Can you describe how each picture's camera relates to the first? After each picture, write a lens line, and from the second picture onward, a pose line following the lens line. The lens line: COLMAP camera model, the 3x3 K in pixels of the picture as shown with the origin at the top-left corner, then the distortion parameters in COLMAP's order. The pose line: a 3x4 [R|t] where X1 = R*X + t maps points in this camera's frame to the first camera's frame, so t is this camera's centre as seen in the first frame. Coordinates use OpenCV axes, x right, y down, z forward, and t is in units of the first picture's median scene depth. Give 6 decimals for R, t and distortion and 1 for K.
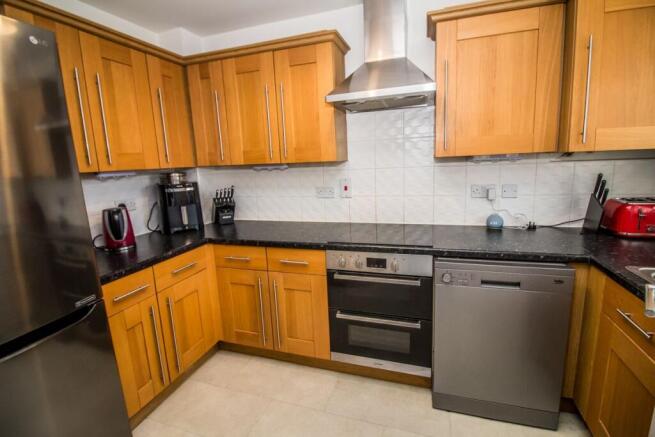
lens RADIAL K [[303.5, 0, 327.5], [0, 303.5, 218.5], [0, 0, 1]] dist [0.001693, -0.009929]
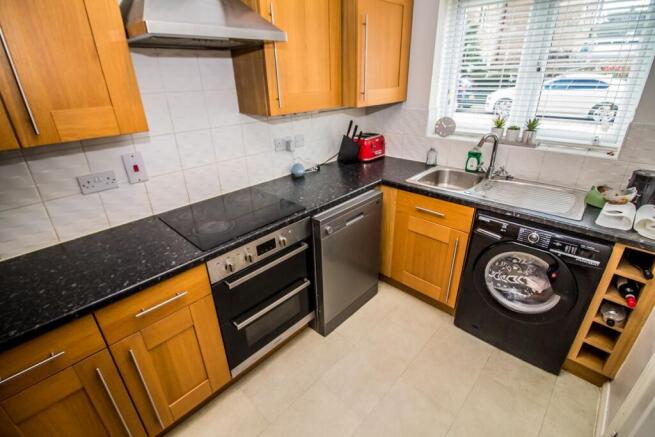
lens RADIAL K [[303.5, 0, 327.5], [0, 303.5, 218.5], [0, 0, 1]] dist [0.001693, -0.009929]
pose [[0.415645, -0.355125, 0.837332, -0.441566], [0.174239, 0.934663, 0.309914, -0.160772], [-0.892681, 0.017082, 0.450365, 0.416281]]
